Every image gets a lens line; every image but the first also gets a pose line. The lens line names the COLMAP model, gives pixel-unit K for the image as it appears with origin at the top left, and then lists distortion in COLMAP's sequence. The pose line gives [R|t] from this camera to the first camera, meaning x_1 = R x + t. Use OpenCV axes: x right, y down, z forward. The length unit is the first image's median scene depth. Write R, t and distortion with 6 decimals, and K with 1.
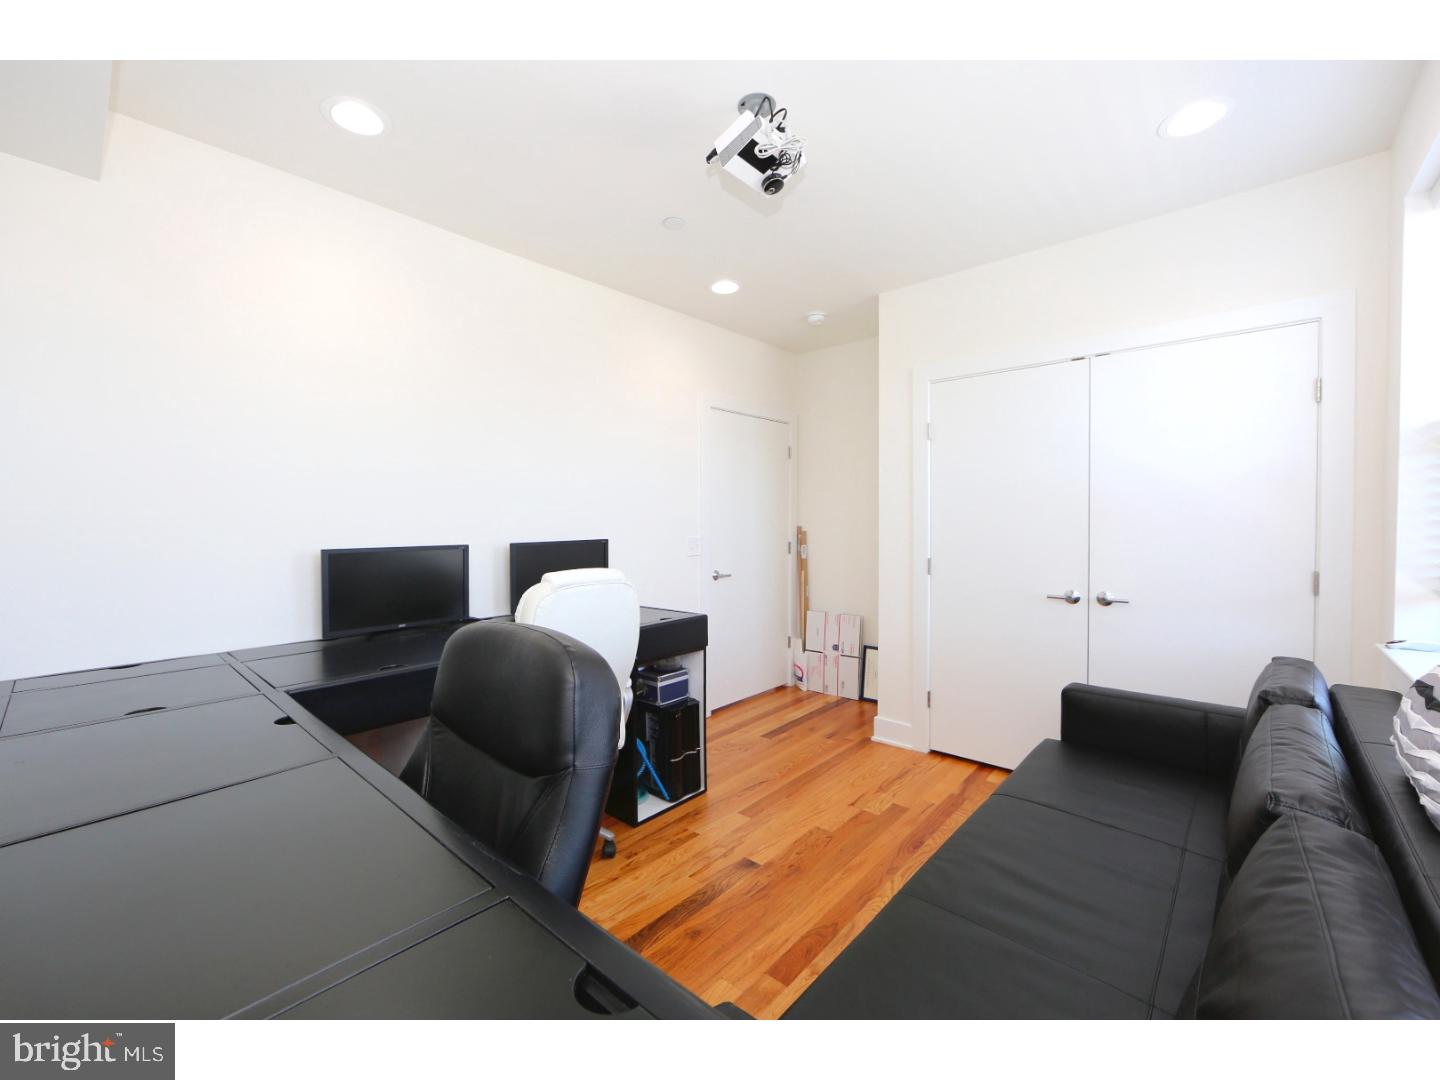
lens RADIAL K [[568.0, 0, 714.4], [0, 568.0, 534.2], [0, 0, 1]] dist [-0.014492, 0.003214]
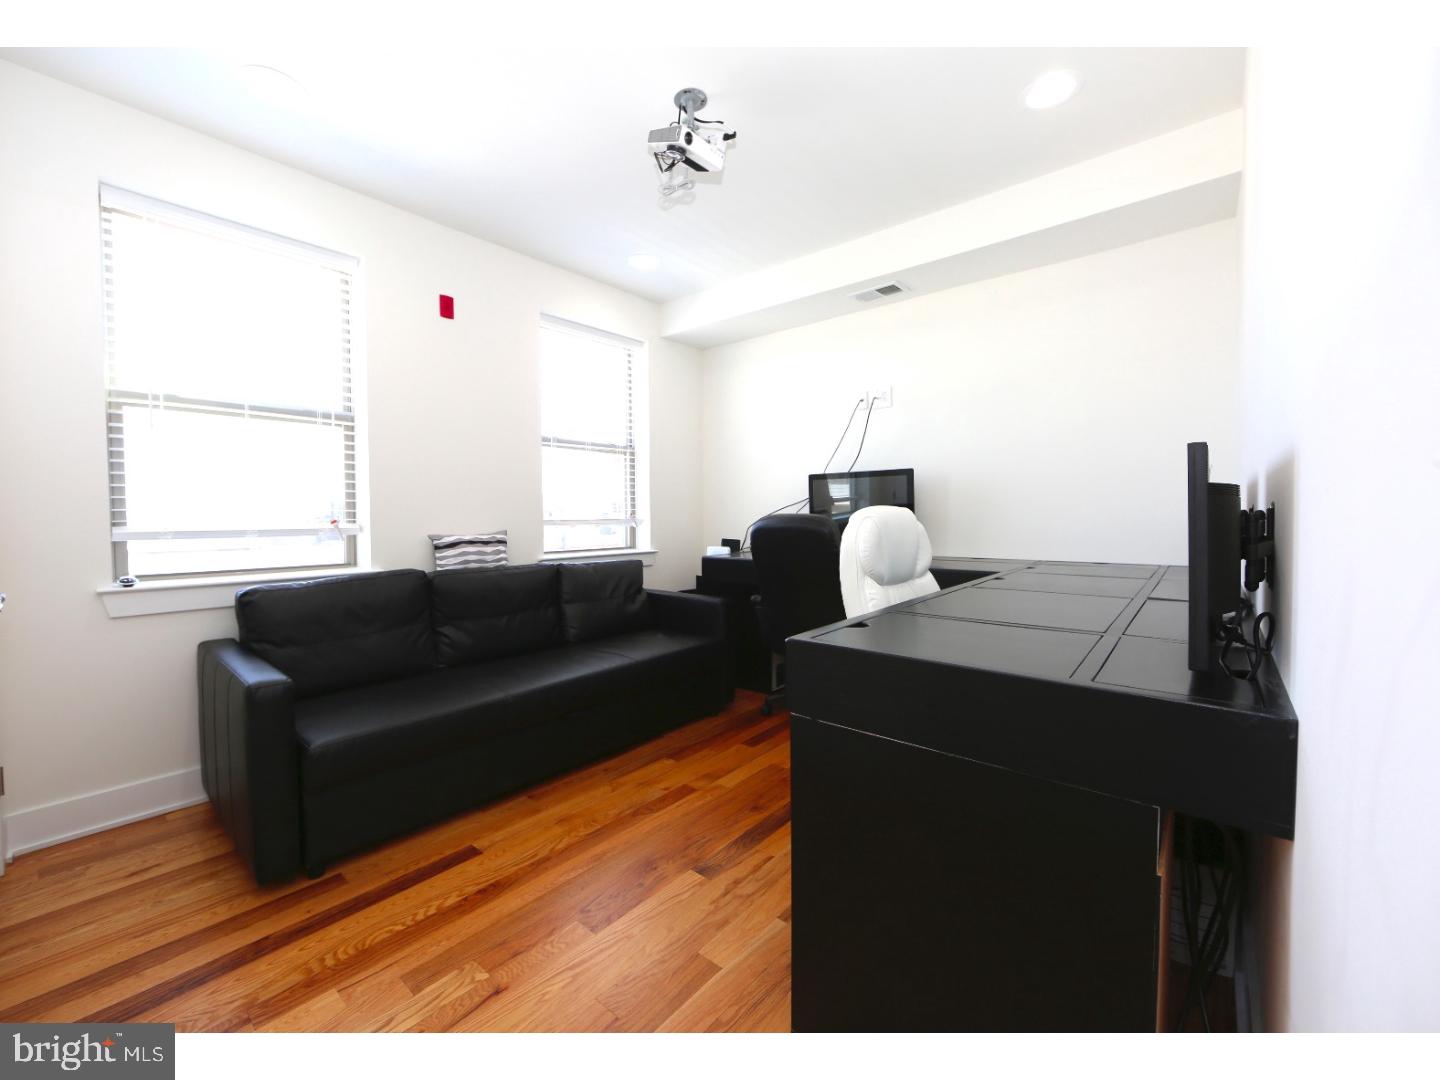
lens RADIAL K [[568.0, 0, 714.4], [0, 568.0, 534.2], [0, 0, 1]] dist [-0.014492, 0.003214]
pose [[-0.999237, 0.016831, -0.035245, 0.068554], [0.014761, 0.998196, 0.058197, 0.044516], [0.036161, 0.057633, -0.997683, 1.798244]]
